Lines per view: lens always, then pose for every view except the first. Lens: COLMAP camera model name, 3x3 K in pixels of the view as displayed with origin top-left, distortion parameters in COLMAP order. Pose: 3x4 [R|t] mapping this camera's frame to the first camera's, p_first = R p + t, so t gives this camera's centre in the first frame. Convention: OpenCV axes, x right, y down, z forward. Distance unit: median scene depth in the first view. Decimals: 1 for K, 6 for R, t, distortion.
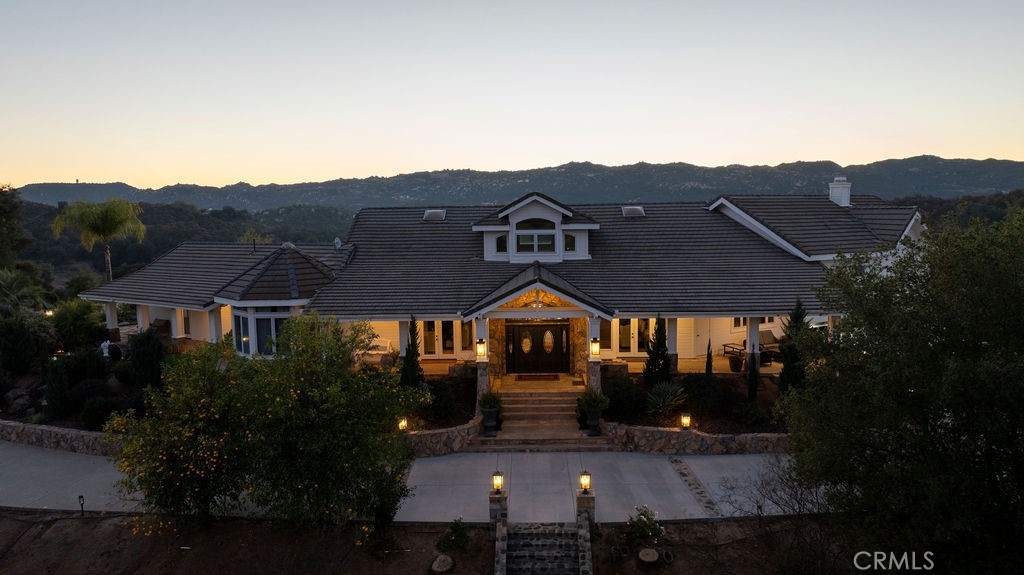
lens RADIAL K [[729.6, 0, 511.4], [0, 729.6, 286.5], [0, 0, 1]] dist [-0.023898, 0.026255]
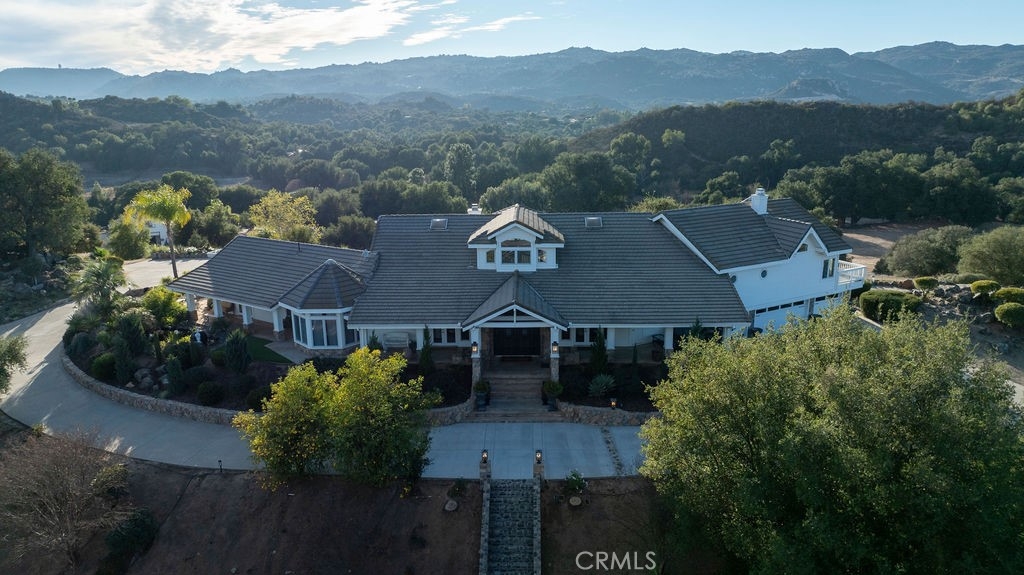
lens RADIAL K [[729.6, 0, 512.3], [0, 729.6, 288.3], [0, 0, 1]] dist [-0.023898, 0.026255]
pose [[0.999989, 0.001449, 0.004373, 0.025563], [-0.002099, 0.988316, 0.152407, -0.253487], [-0.004101, -0.152415, 0.988308, -0.396548]]
